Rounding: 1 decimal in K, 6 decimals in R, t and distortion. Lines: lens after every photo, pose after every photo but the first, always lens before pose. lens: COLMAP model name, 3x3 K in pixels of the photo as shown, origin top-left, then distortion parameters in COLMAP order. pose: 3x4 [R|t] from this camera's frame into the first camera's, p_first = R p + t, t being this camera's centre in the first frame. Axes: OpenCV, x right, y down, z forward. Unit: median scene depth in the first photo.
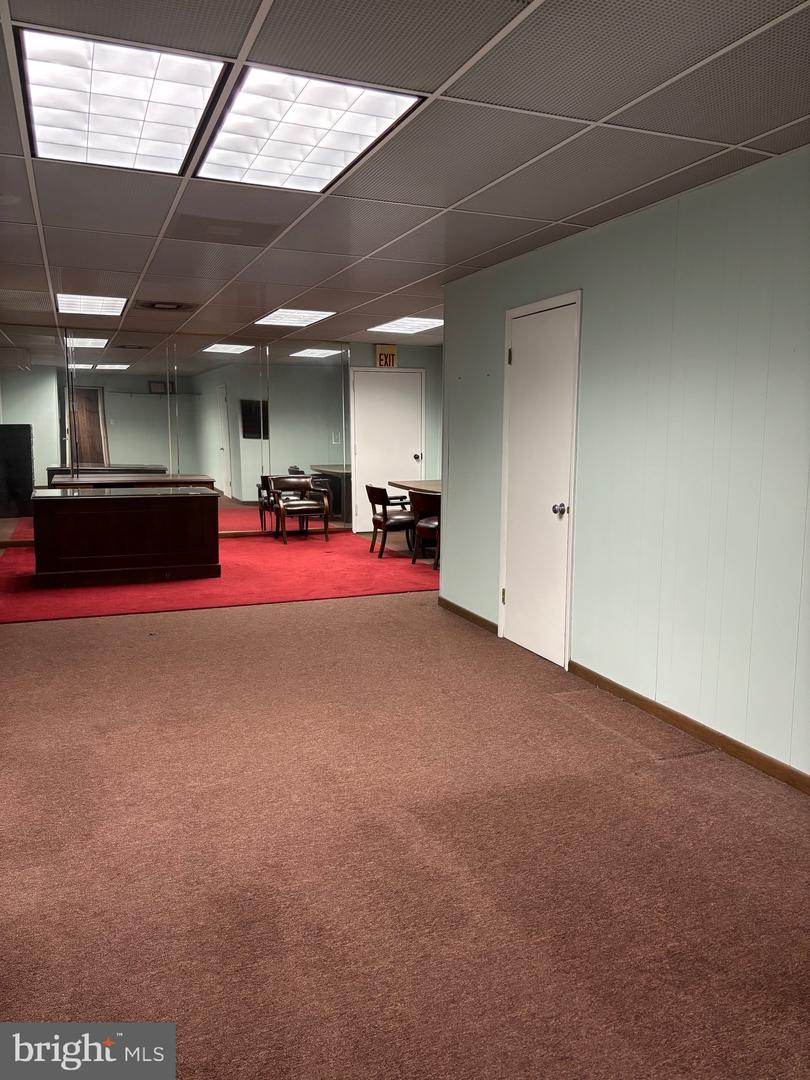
lens RADIAL K [[816.6, 0, 405.0], [0, 816.6, 540.0], [0, 0, 1]] dist [0.047210, -0.063871]
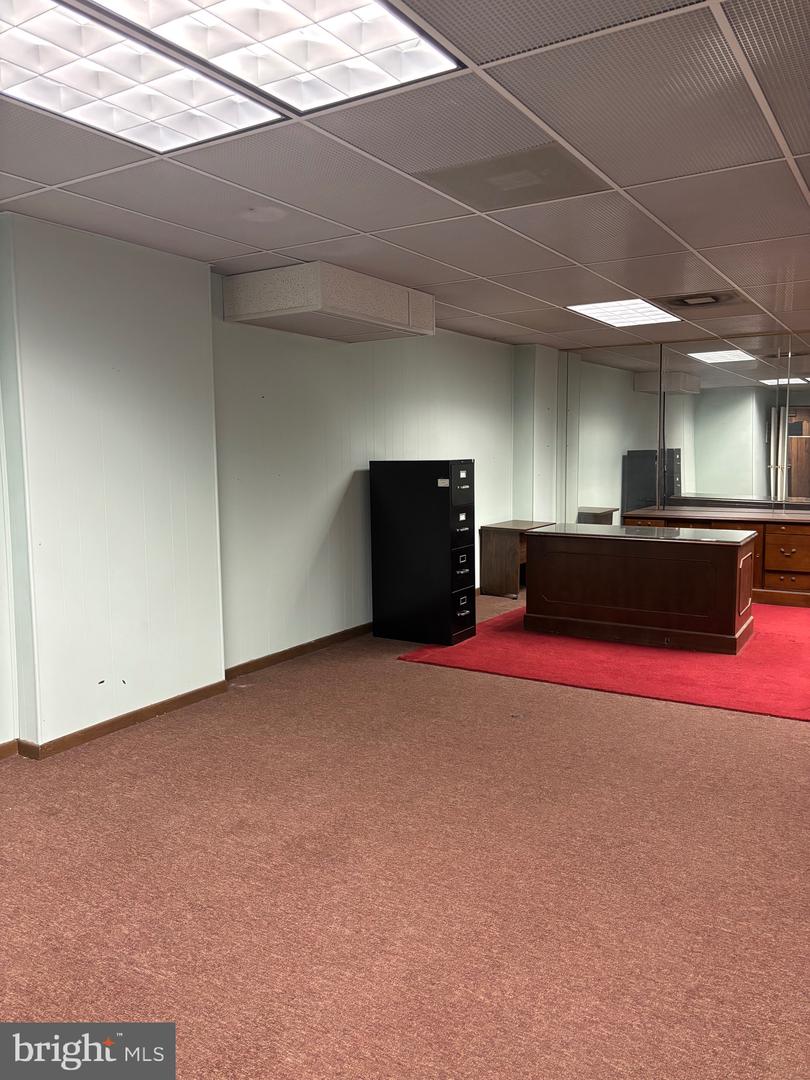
lens RADIAL K [[816.6, 0, 405.0], [0, 816.6, 540.0], [0, 0, 1]] dist [0.047210, -0.063871]
pose [[0.591252, 0.075983, -0.802899, 0.319416], [-0.096874, 0.995035, 0.022828, -0.079281], [0.800647, 0.064283, 0.595678, 0.537336]]
